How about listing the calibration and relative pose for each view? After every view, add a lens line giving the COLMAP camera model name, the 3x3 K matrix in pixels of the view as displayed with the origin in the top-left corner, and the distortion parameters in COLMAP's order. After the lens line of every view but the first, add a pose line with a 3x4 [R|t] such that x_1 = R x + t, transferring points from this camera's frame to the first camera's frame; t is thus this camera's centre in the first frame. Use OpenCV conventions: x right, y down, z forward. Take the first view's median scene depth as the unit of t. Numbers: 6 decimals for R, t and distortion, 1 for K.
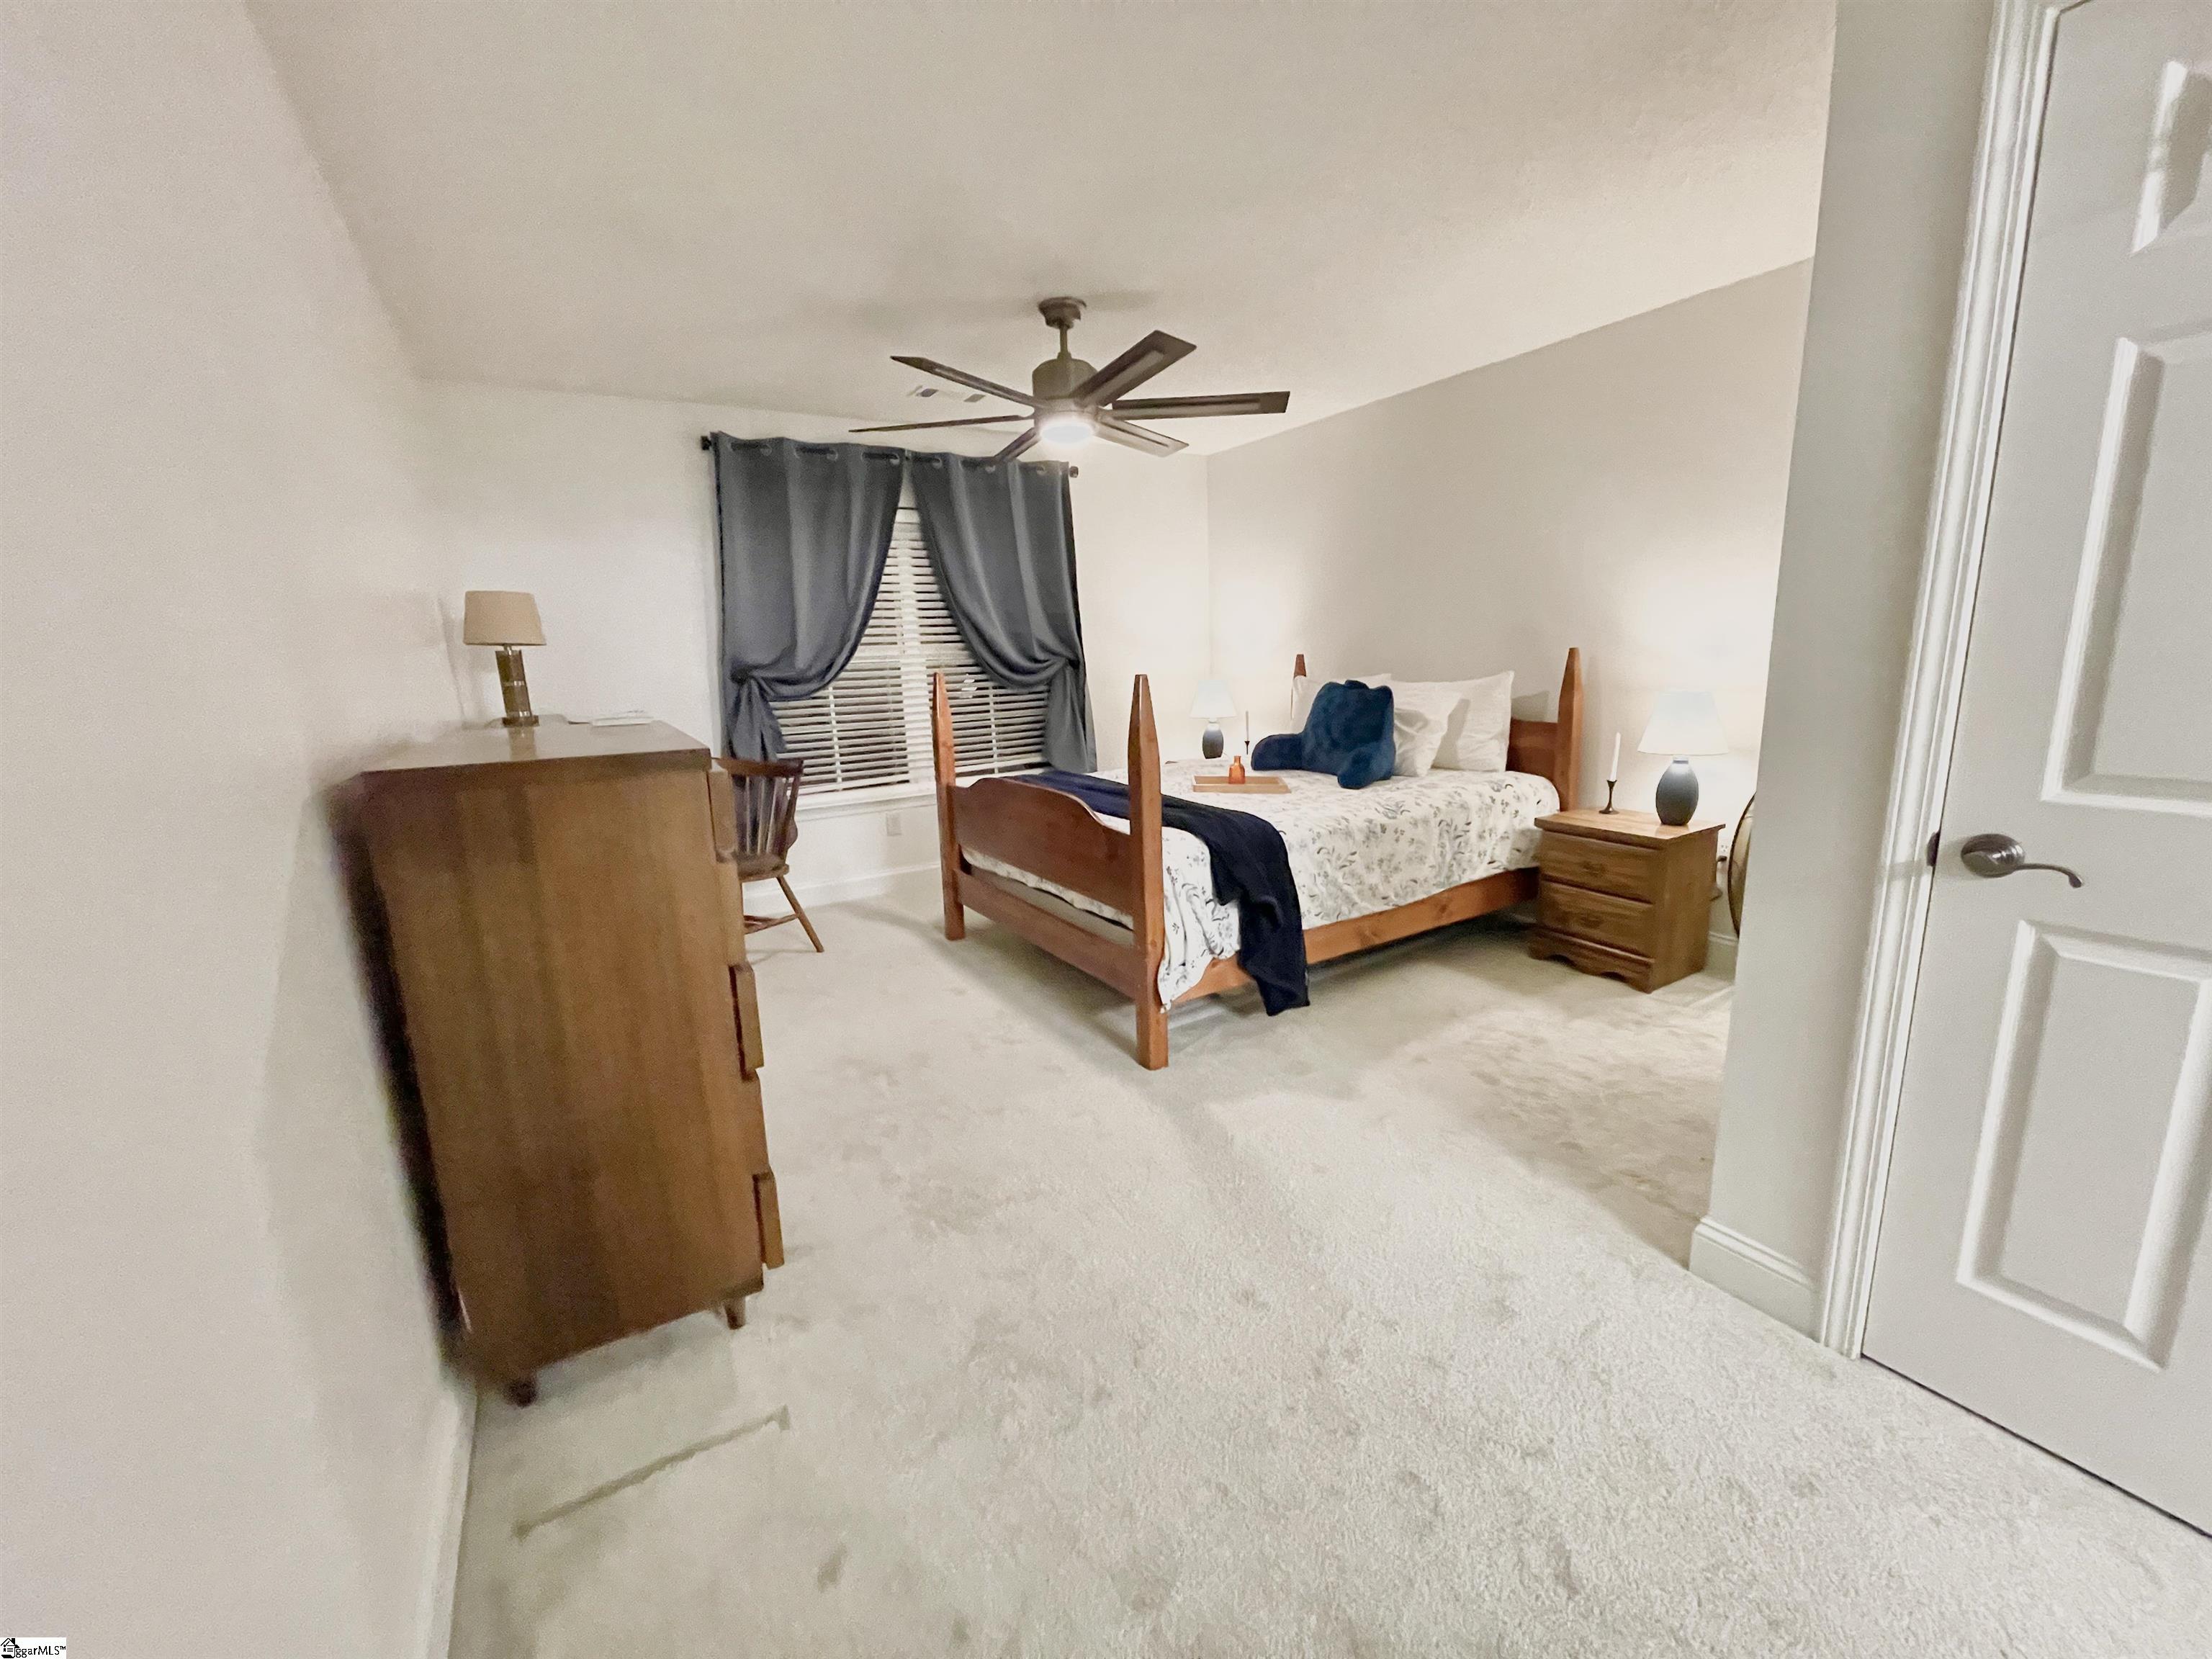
lens RADIAL K [[889.2, 0, 1107.5], [0, 889.2, 824.4], [0, 0, 1]] dist [-0.004962, 0.000912]
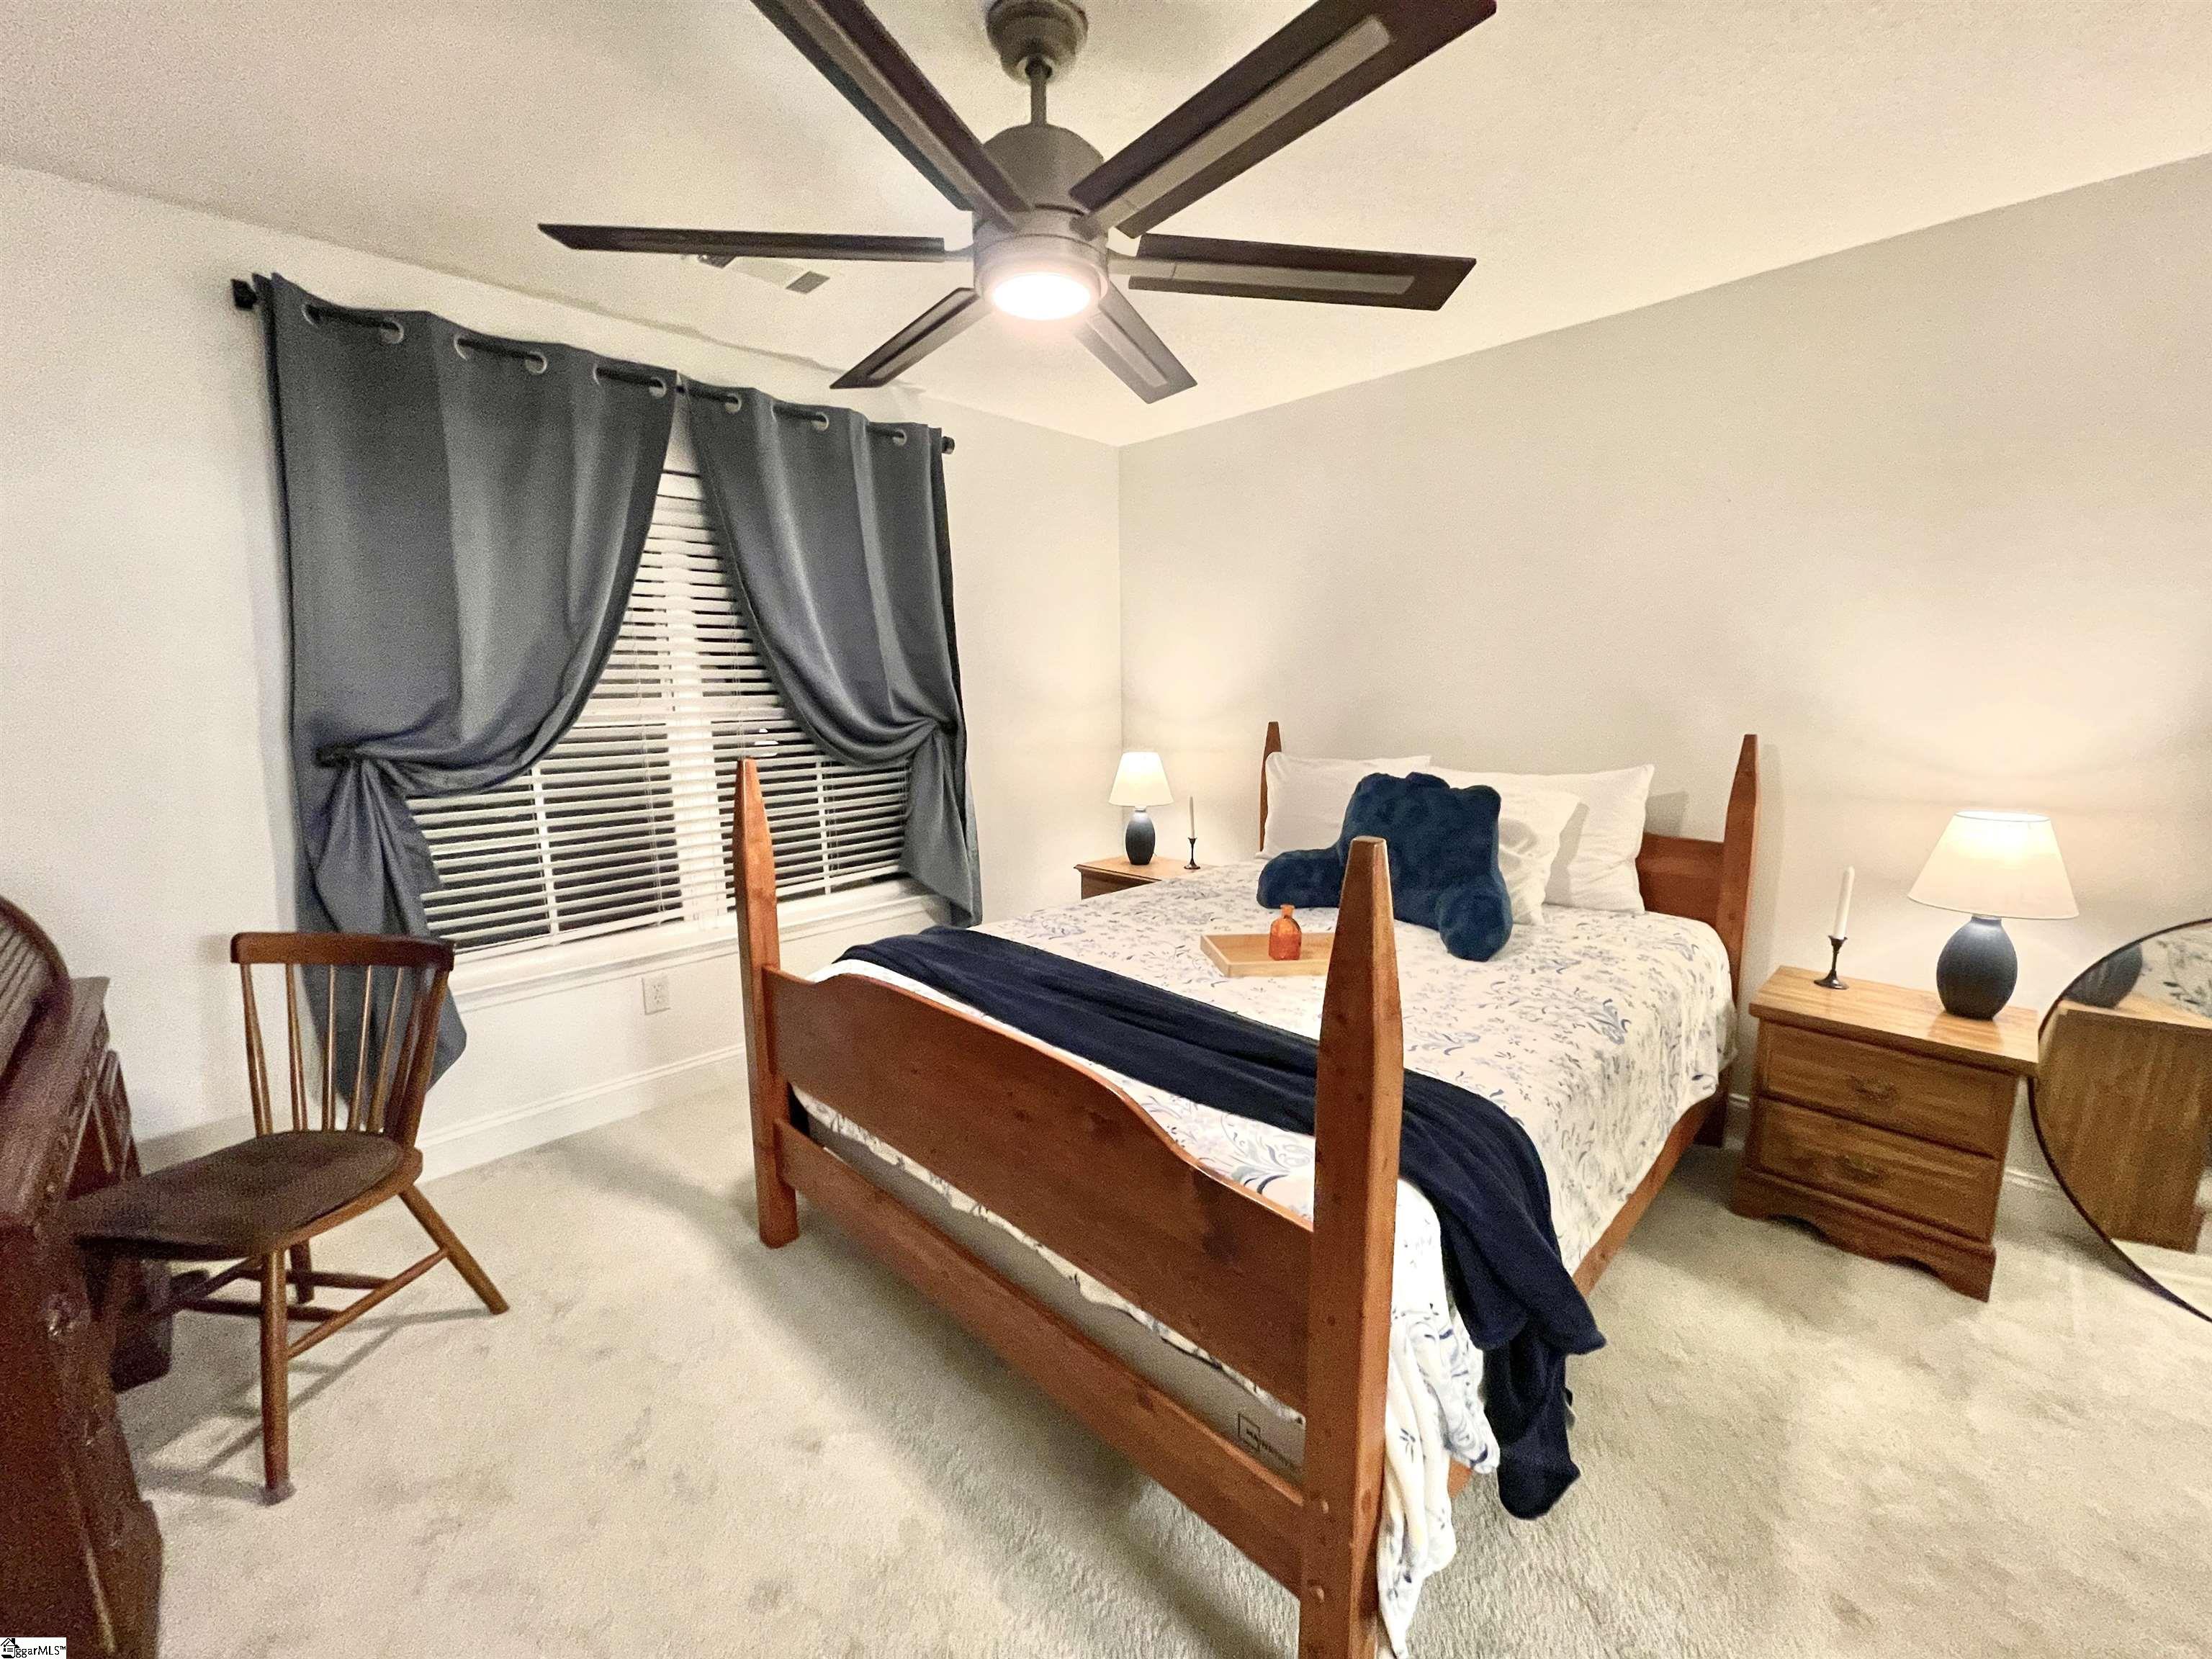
lens RADIAL K [[889.2, 0, 1108.0], [0, 889.2, 828.0], [0, 0, 1]] dist [-0.004962, 0.000912]
pose [[0.972671, -0.011381, 0.231909, -0.095327], [0.020205, 0.999158, -0.035710, -0.098585], [-0.231307, 0.039420, 0.972082, 0.399922]]
